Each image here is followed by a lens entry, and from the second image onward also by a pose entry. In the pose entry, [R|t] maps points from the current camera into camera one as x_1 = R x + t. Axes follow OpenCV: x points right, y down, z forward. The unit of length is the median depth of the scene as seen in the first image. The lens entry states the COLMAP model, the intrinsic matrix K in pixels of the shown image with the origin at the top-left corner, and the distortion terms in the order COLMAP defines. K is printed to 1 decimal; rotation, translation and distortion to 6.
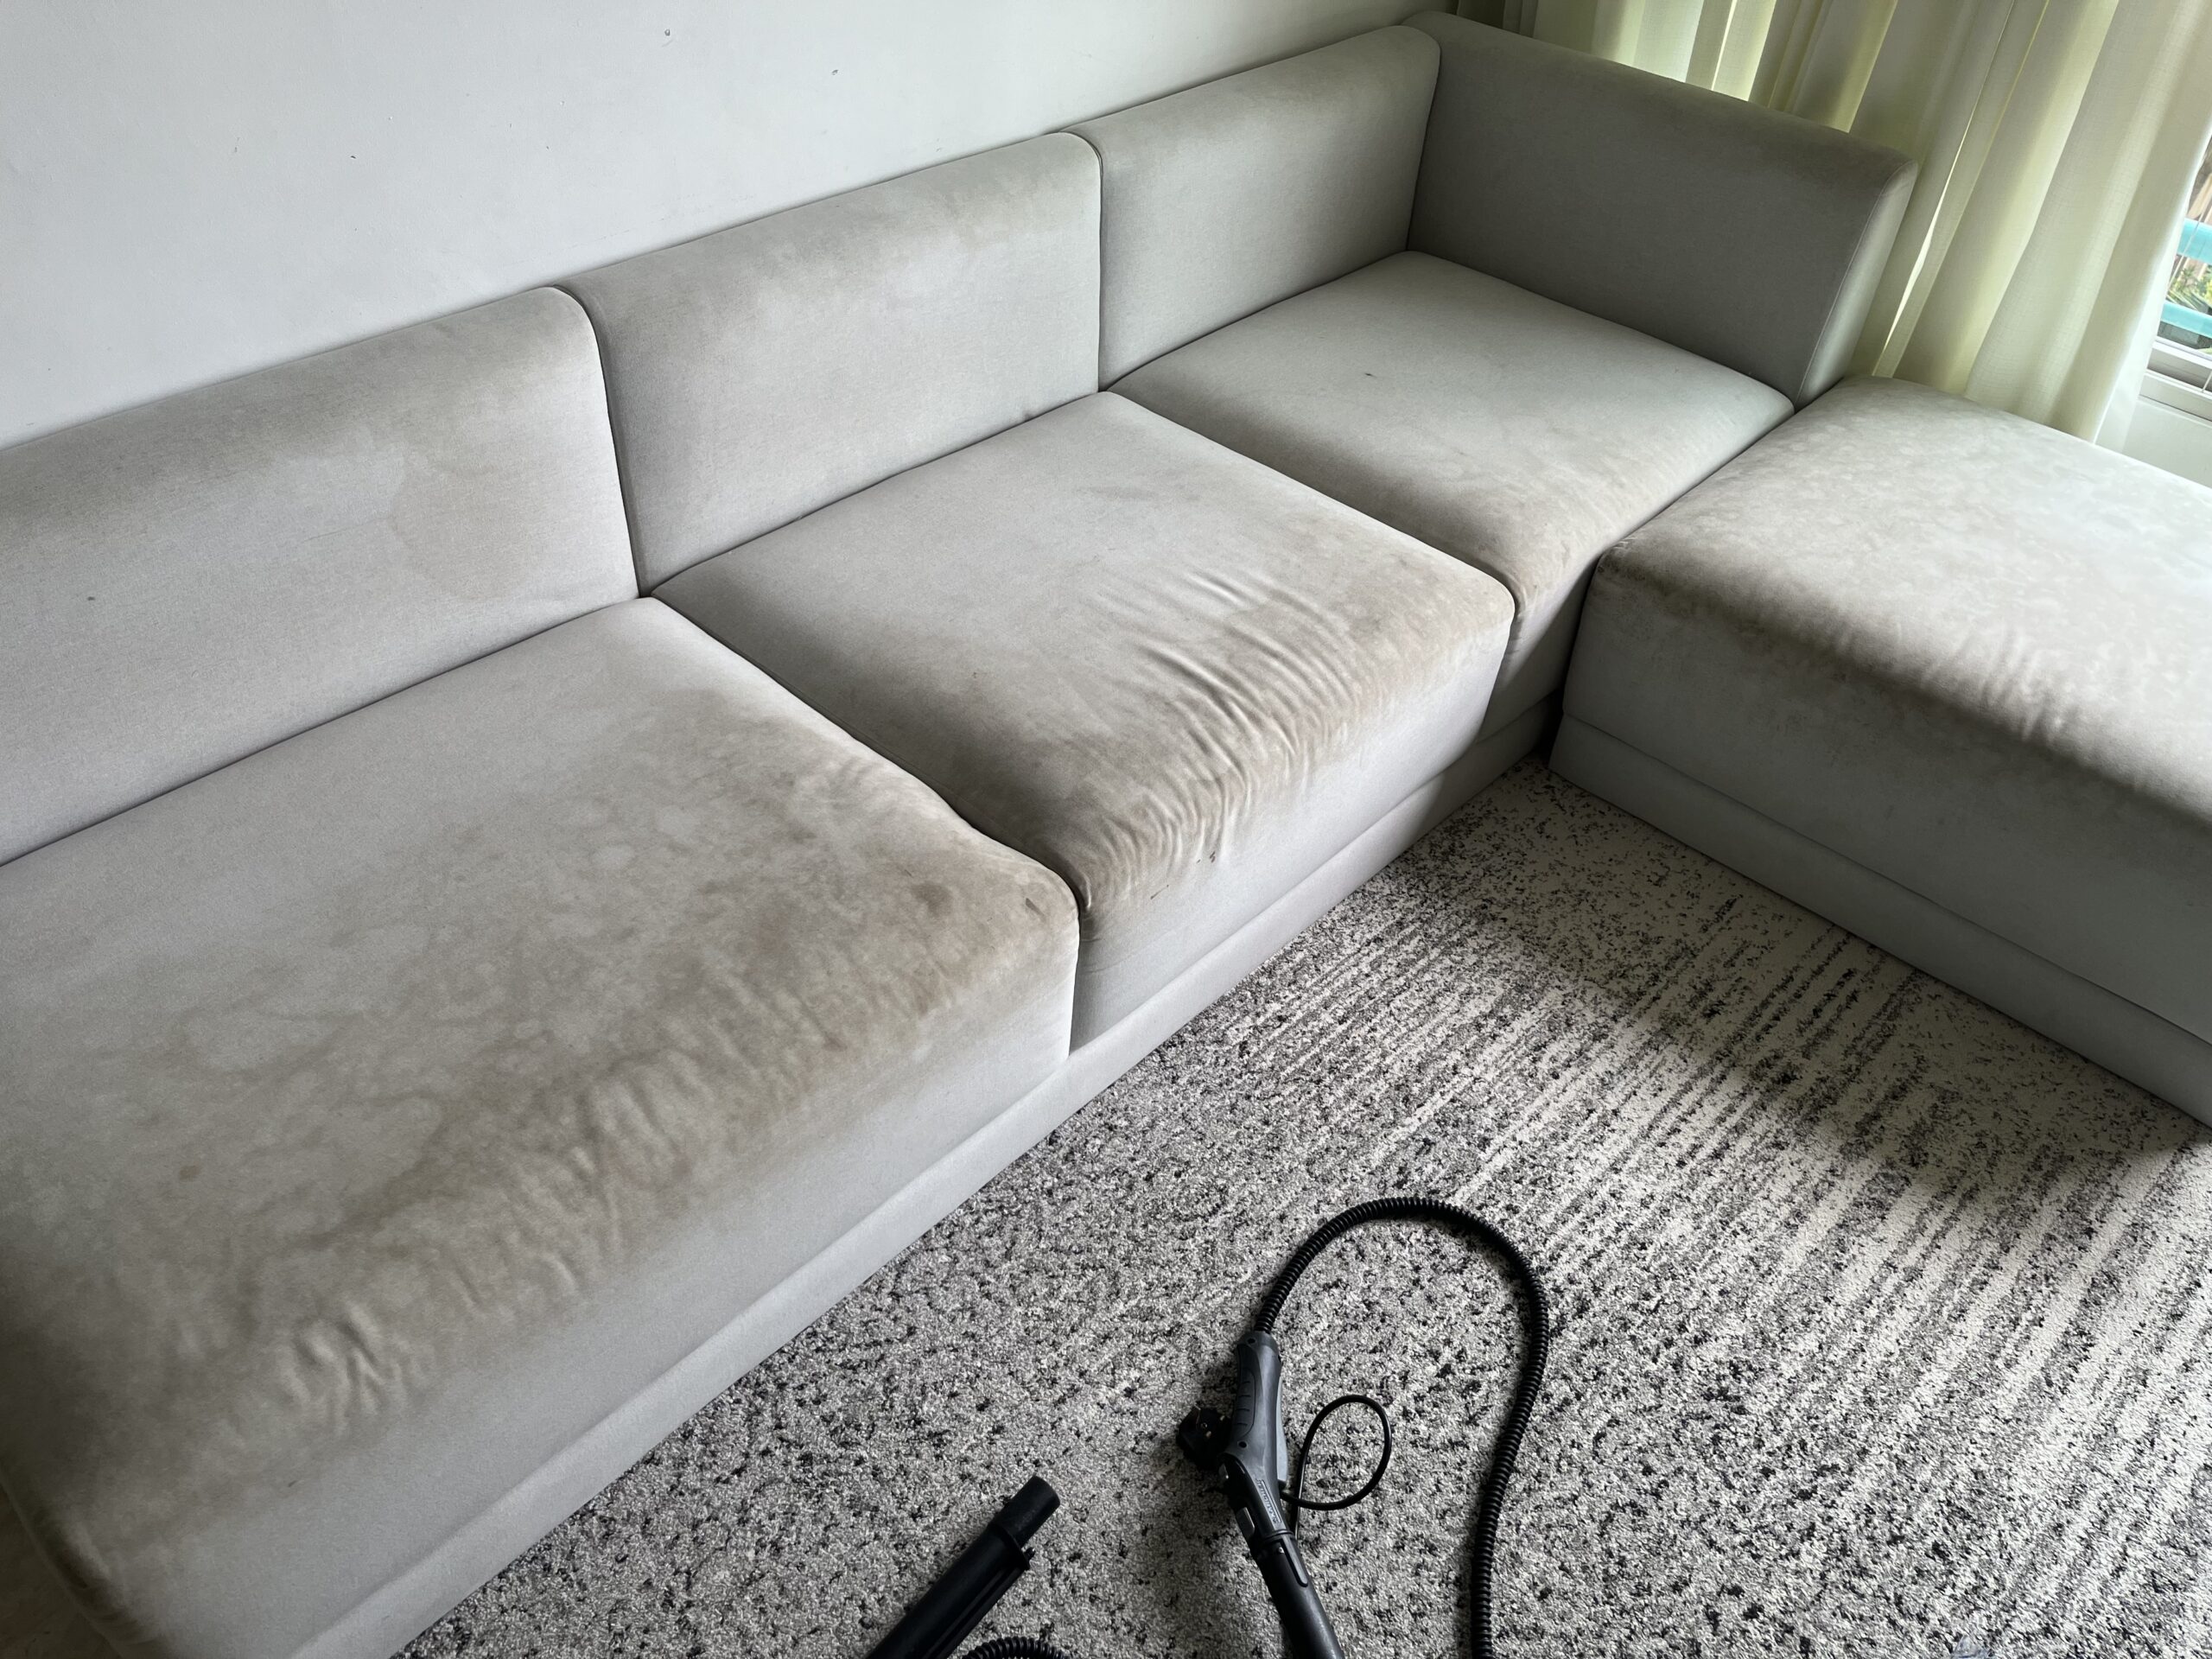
lens RADIAL K [[1672.2, 0, 1113.9], [0, 1672.2, 827.3], [0, 0, 1]] dist [-0.017752, -0.005247]
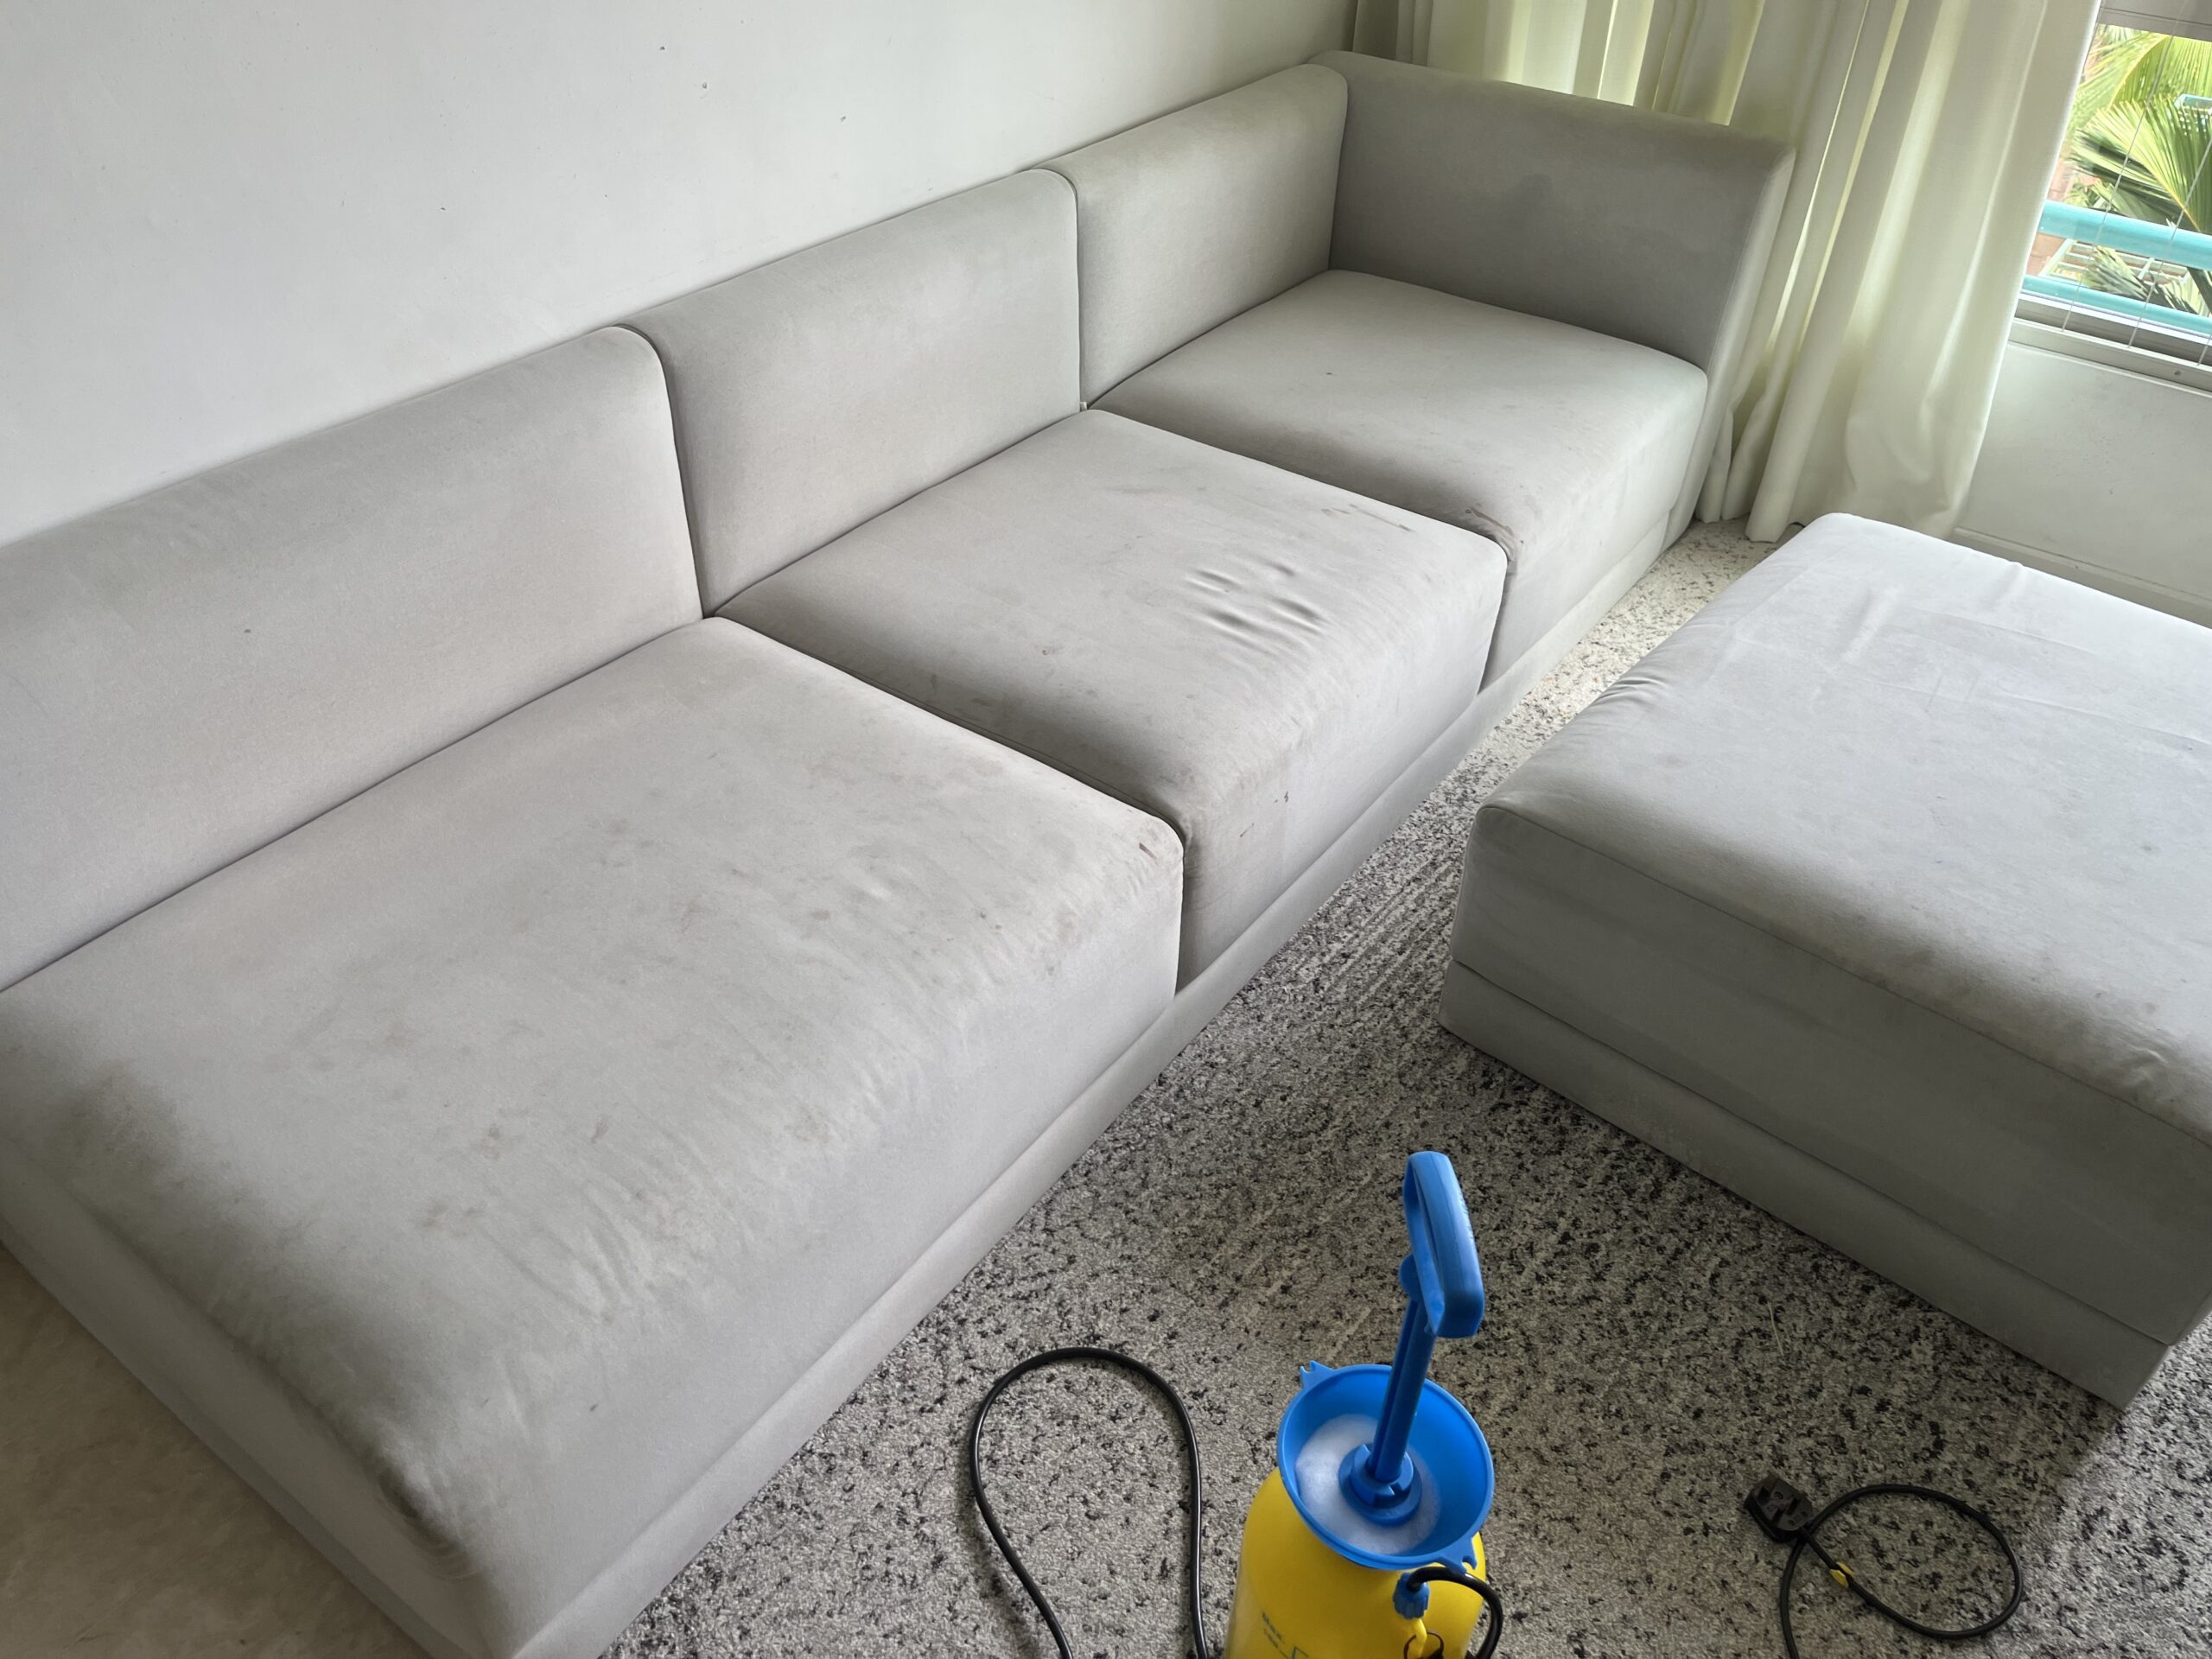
lens RADIAL K [[1672.2, 0, 1095.9], [0, 1672.2, 833.3], [0, 0, 1]] dist [-0.017752, -0.005247]
pose [[0.991950, -0.099907, 0.077803, -0.151973], [0.103587, 0.993612, -0.044782, 0.077599], [-0.072832, 0.052481, 0.995962, -0.064830]]
